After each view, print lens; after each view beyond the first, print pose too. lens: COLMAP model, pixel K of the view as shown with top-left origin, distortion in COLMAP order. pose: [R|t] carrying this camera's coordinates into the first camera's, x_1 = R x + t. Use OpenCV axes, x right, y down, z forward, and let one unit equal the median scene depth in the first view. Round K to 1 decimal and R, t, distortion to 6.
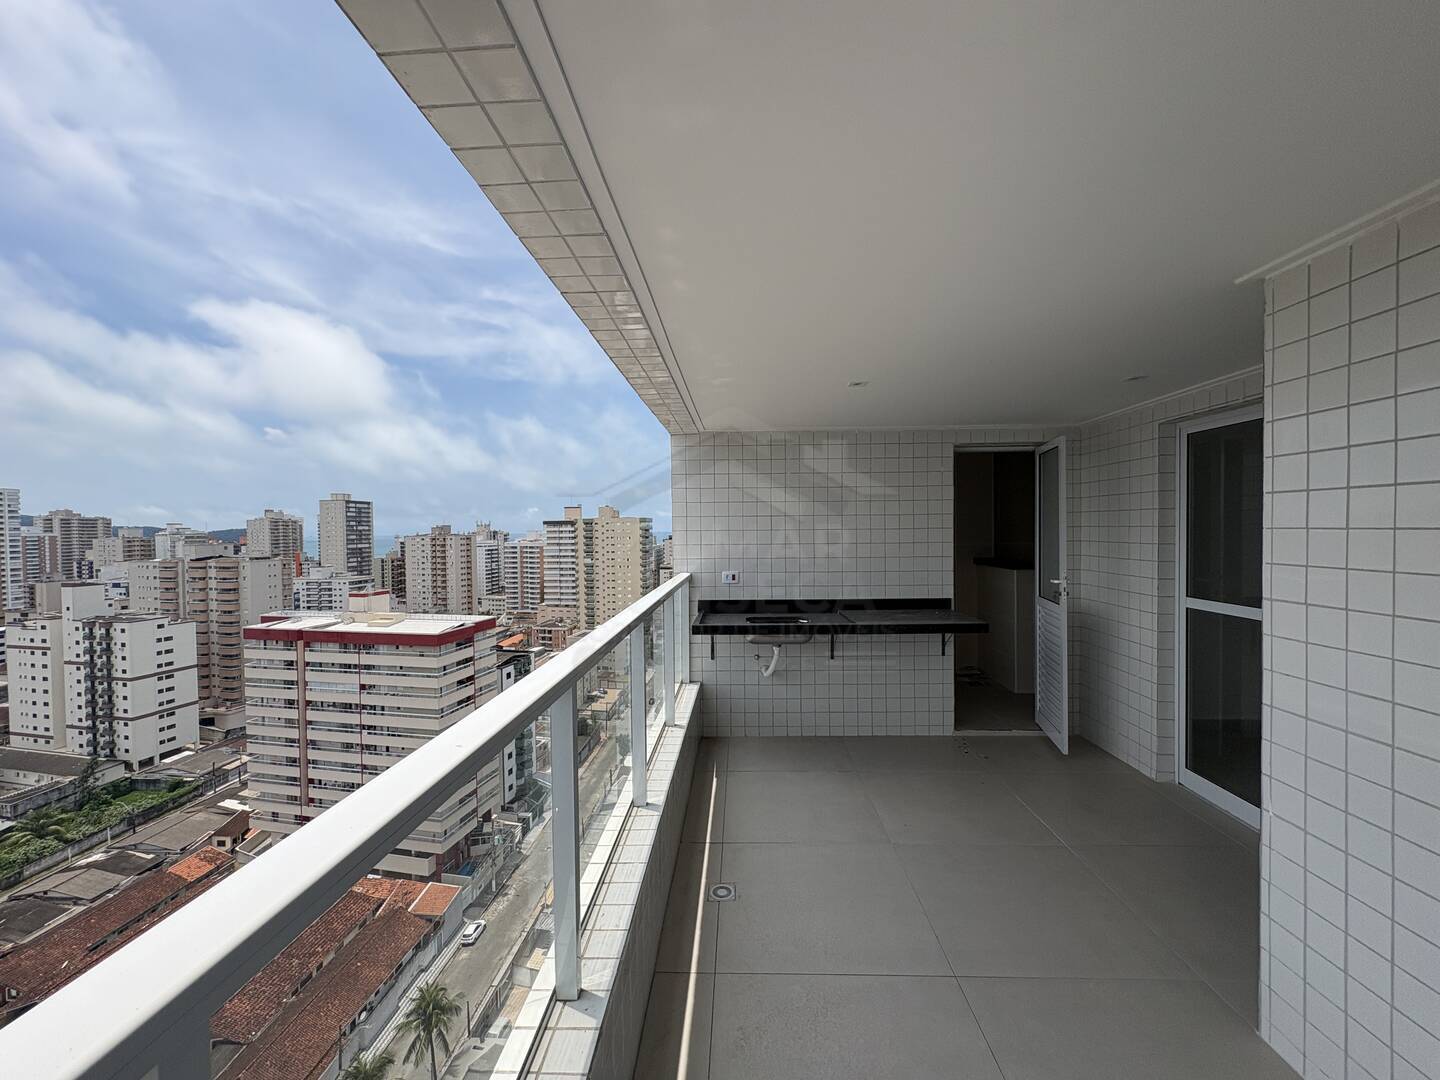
lens RADIAL K [[574.6, 0, 717.8], [0, 574.6, 542.4], [0, 0, 1]] dist [0.002249, 0.000013]
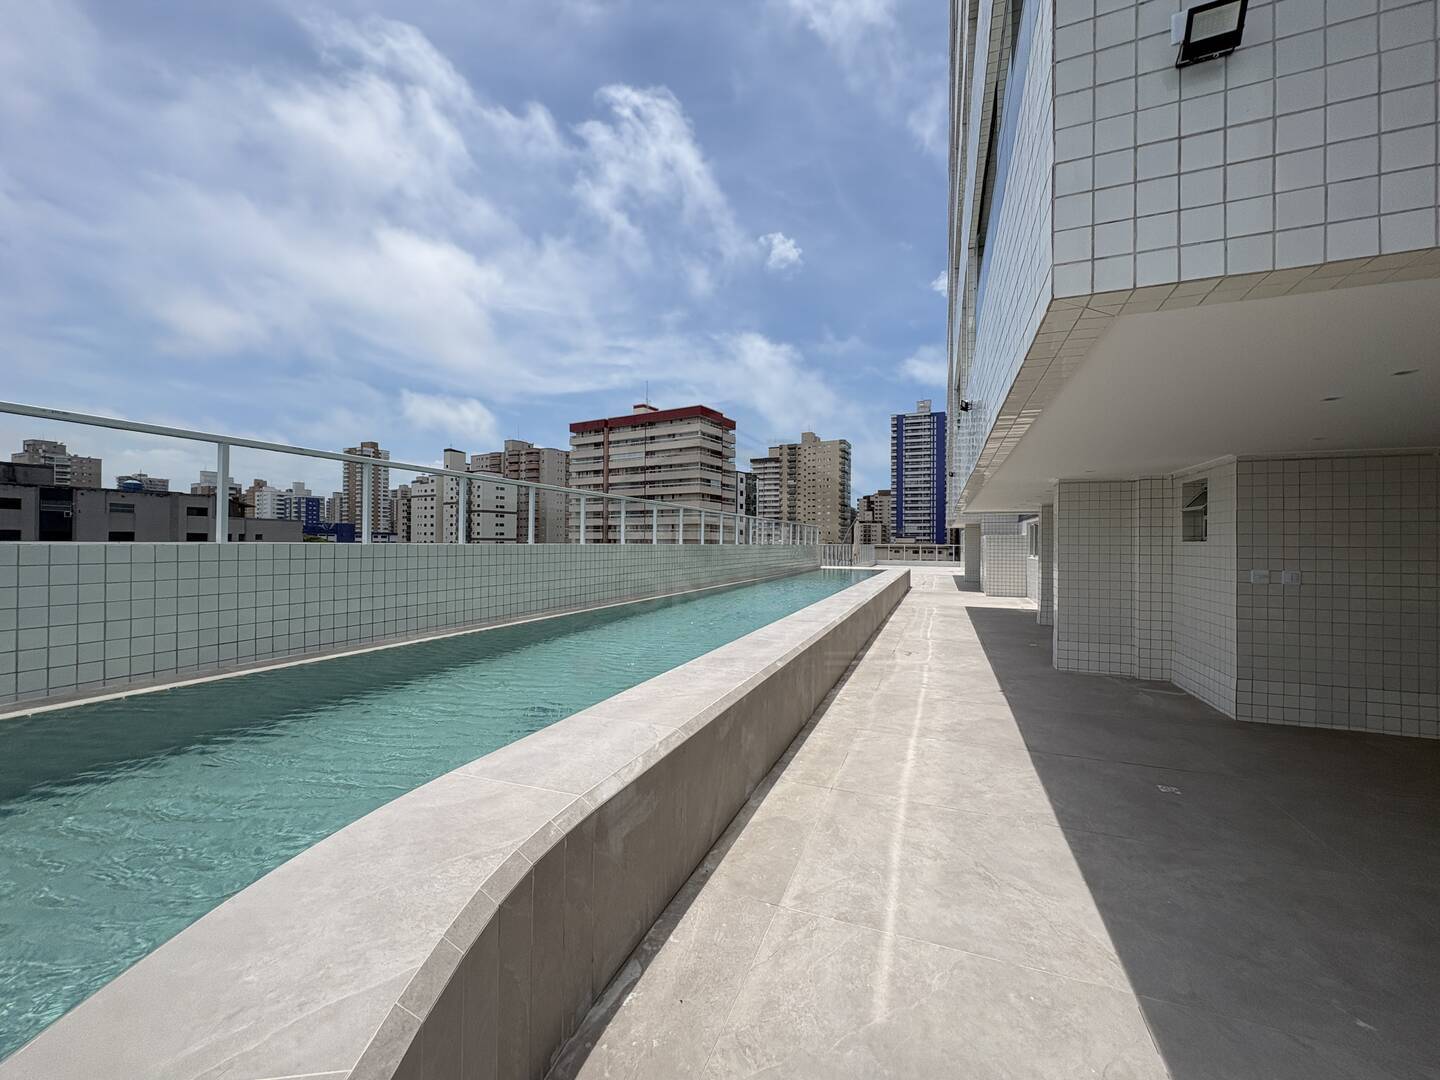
lens RADIAL K [[574.6, 0, 719.8], [0, 574.6, 544.2], [0, 0, 1]] dist [0.002249, 0.000013]
pose [[0.948790, 0.019453, -0.315308, -0.010302], [-0.026714, 0.999468, -0.018721, 0.329402], [0.314776, 0.026186, 0.948805, -0.162324]]
